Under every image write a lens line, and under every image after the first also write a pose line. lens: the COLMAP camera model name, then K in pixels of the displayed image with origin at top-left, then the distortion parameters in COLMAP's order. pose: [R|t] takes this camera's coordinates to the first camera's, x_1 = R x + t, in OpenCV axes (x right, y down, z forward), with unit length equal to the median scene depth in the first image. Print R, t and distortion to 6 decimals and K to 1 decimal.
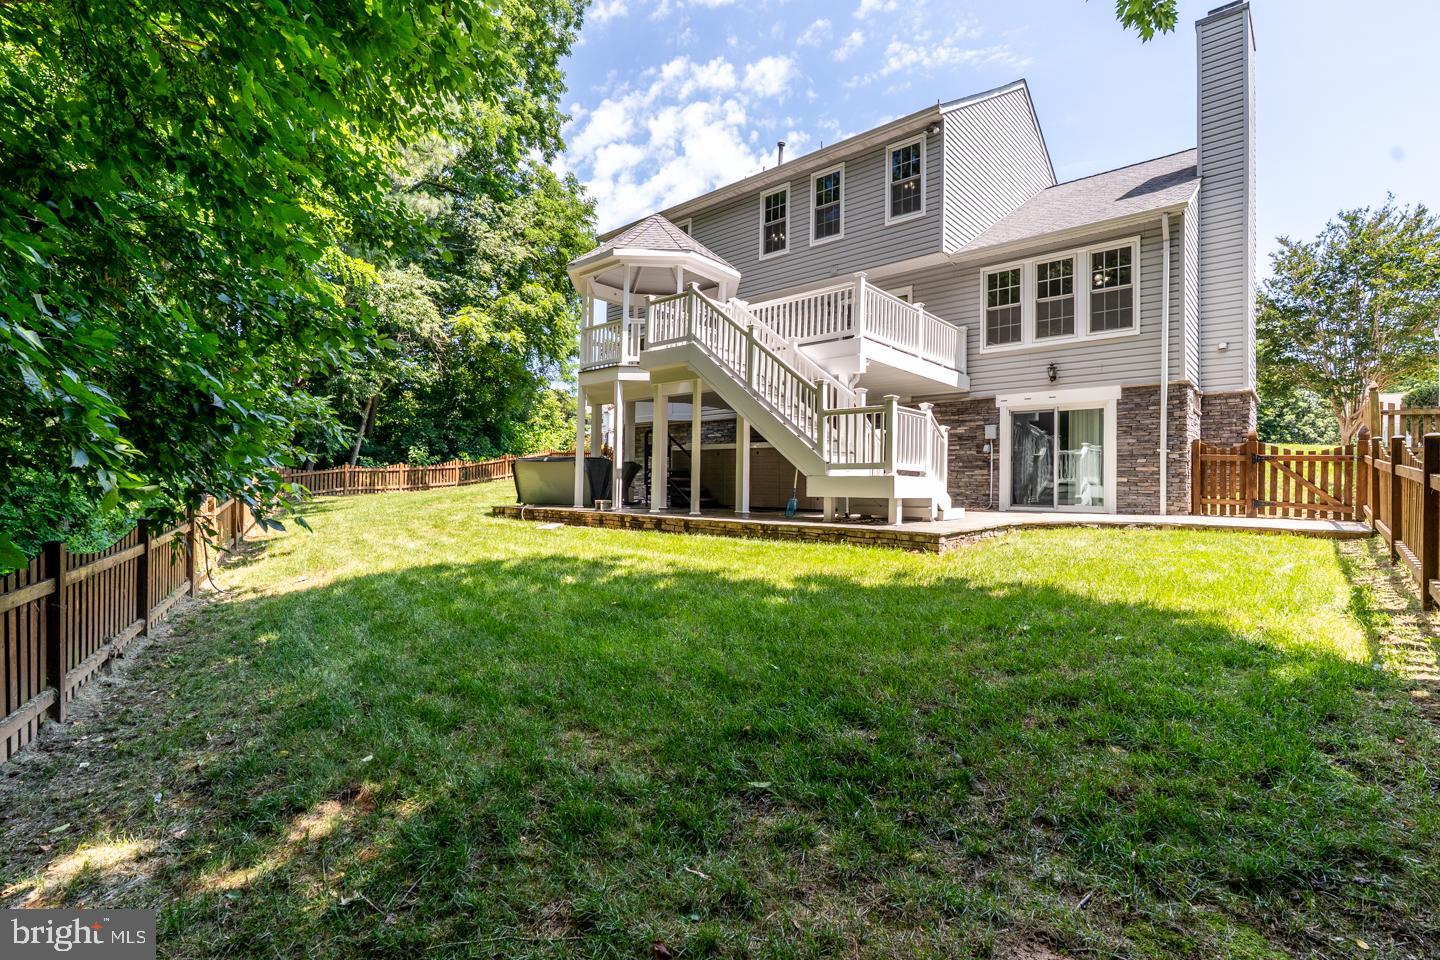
lens RADIAL K [[692.0, 0, 719.1], [0, 692.0, 485.2], [0, 0, 1]] dist [-0.008082, 0.002923]
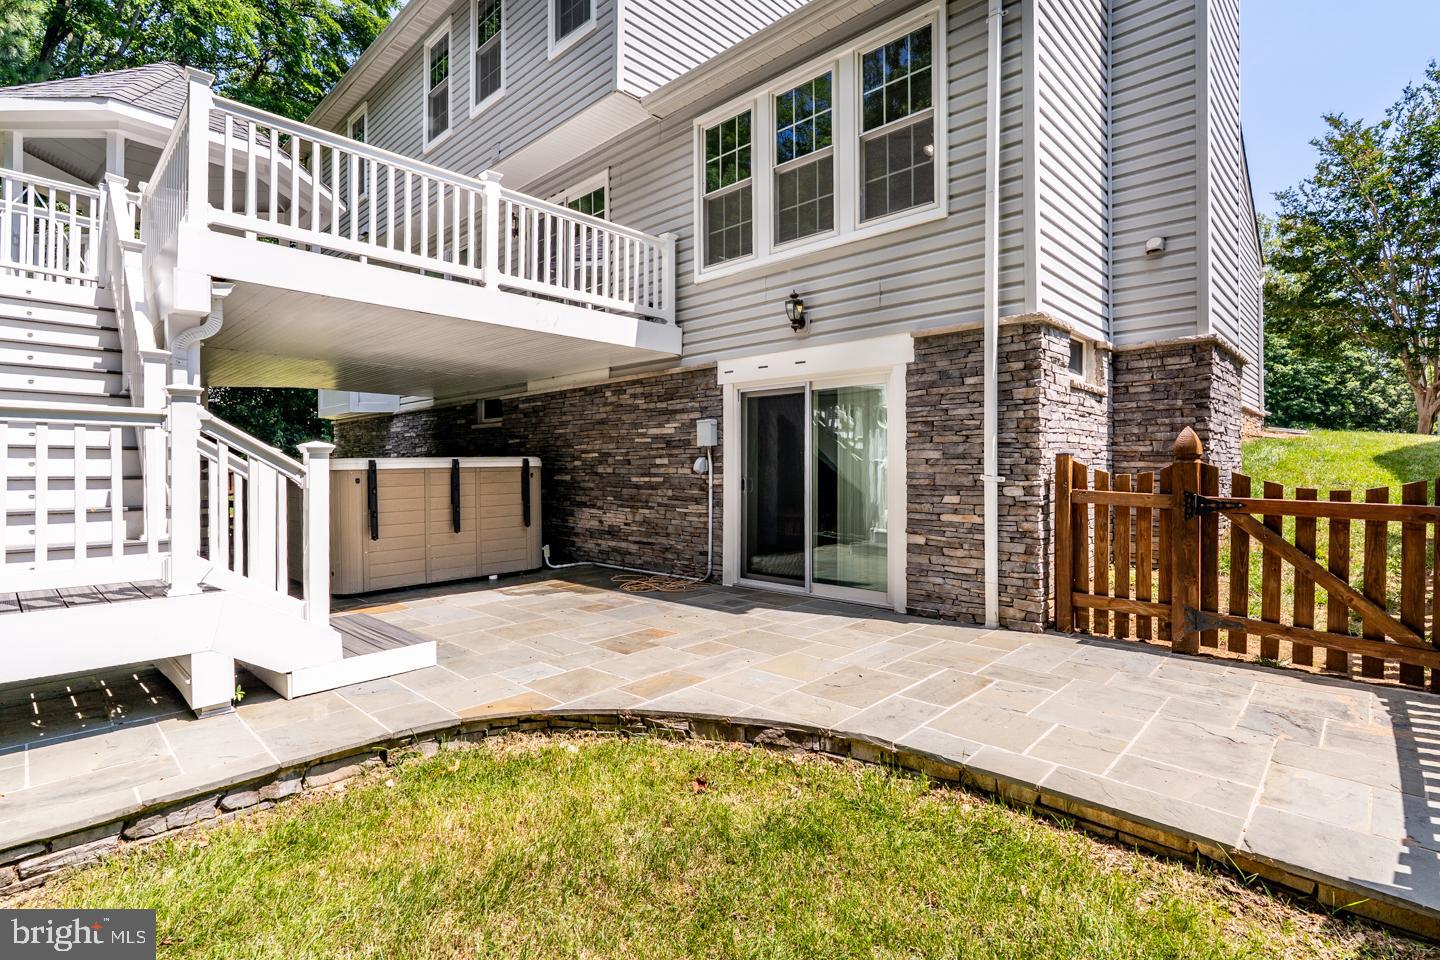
lens RADIAL K [[692.0, 0, 722.6], [0, 692.0, 472.2], [0, 0, 1]] dist [-0.008082, 0.002923]
pose [[0.998072, -0.012766, -0.060747, 0.481995], [0.013572, 0.999825, 0.012881, -0.059806], [0.060572, -0.013681, 0.998070, 0.533444]]
